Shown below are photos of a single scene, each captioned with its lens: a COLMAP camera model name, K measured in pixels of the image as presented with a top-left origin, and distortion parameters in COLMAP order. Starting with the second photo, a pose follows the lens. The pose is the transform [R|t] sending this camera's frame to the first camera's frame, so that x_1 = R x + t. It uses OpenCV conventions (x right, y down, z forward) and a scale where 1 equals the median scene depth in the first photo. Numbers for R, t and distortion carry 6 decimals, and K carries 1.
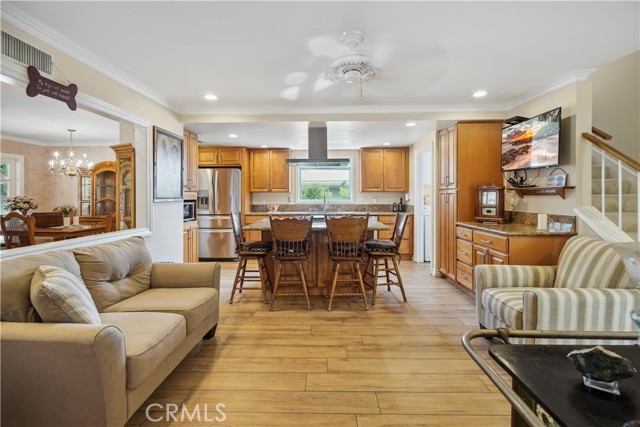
lens RADIAL K [[302.4, 0, 318.2], [0, 302.4, 198.1], [0, 0, 1]] dist [-0.001785, -0.000108]
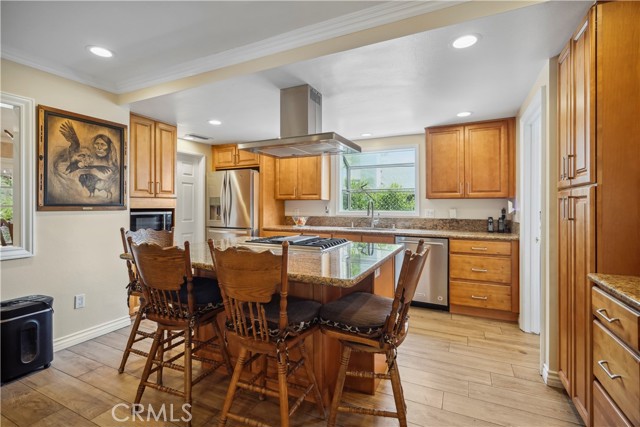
lens RADIAL K [[300.1, 0, 318.7], [0, 300.1, 205.8], [0, 0, 1]] dist [-0.002585, -0.000238]
pose [[0.908293, 0.003541, -0.418321, 0.262249], [-0.008176, 0.999923, -0.009288, 0.002533], [0.418256, 0.011856, 0.908252, 0.450928]]
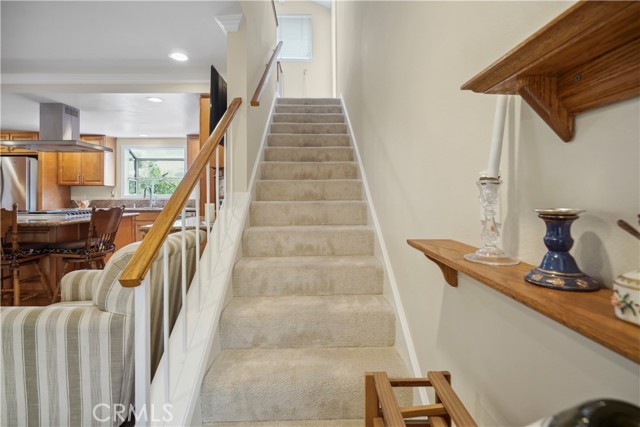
lens RADIAL K [[304.4, 0, 320.4], [0, 304.4, 194.2], [0, 0, 1]] dist [-0.000558, 0.000030]
pose [[0.998964, -0.001401, 0.045480, 0.637484], [0.002117, 0.999875, -0.015695, 0.027217], [-0.045452, 0.015775, 0.998842, 0.126680]]
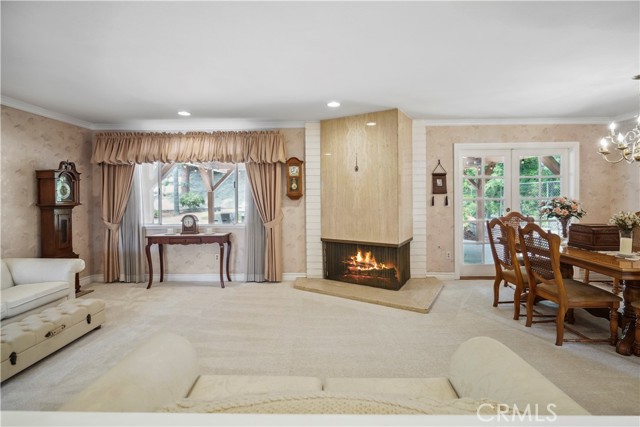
lens RADIAL K [[302.4, 0, 318.2], [0, 302.4, 198.1], [0, 0, 1]] dist [-0.001785, -0.000108]
pose [[0.002364, 0.010367, -0.999943, -0.306608], [-0.002666, 0.999943, 0.010360, -0.011928], [0.999994, 0.002641, 0.002392, 0.466305]]
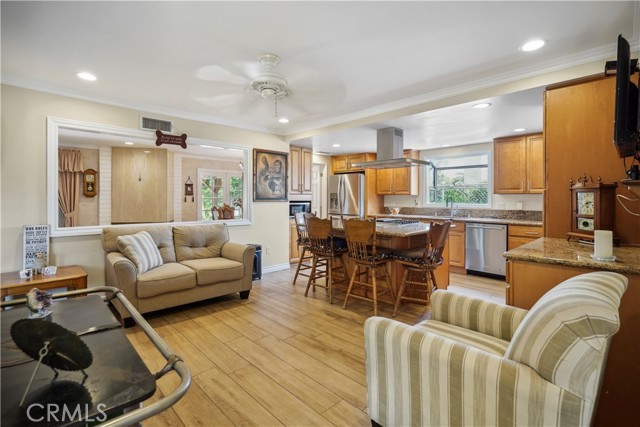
lens RADIAL K [[302.4, 0, 318.2], [0, 302.4, 198.1], [0, 0, 1]] dist [-0.001785, -0.000108]
pose [[0.709149, 0.004393, -0.705045, 0.491052], [-0.012915, 0.999894, -0.006760, 0.001952], [0.704940, 0.013899, 0.709131, 0.142242]]
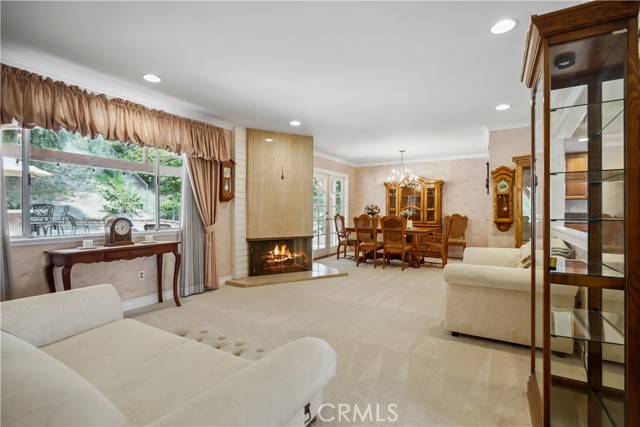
lens RADIAL K [[301.6, 0, 320.0], [0, 301.6, 213.5], [0, 0, 1]] dist [-0.000017, -0.000082]
pose [[0.871193, 0.001618, -0.490938, -0.549809], [-0.002015, 0.999998, -0.000279, 0.040846], [0.490937, 0.001233, 0.871194, -0.289855]]
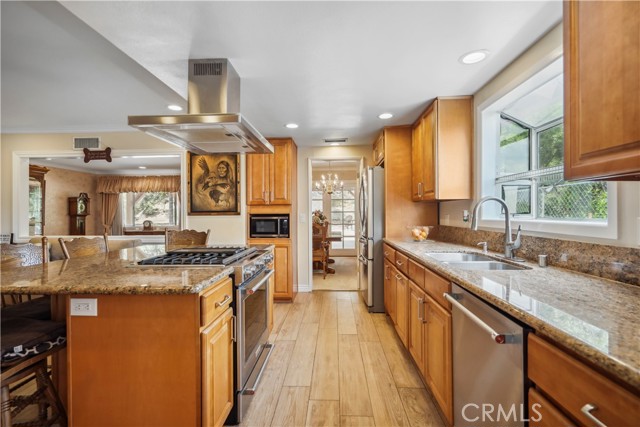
lens RADIAL K [[296.8, 0, 320.0], [0, 296.8, 213.5], [0, 0, 1]] dist [-0.002965, -0.000382]
pose [[-0.027986, 0.003927, -0.999601, 0.435653], [-0.003643, 0.999985, 0.004031, 0.000003], [0.999602, 0.003754, -0.027971, 1.110883]]
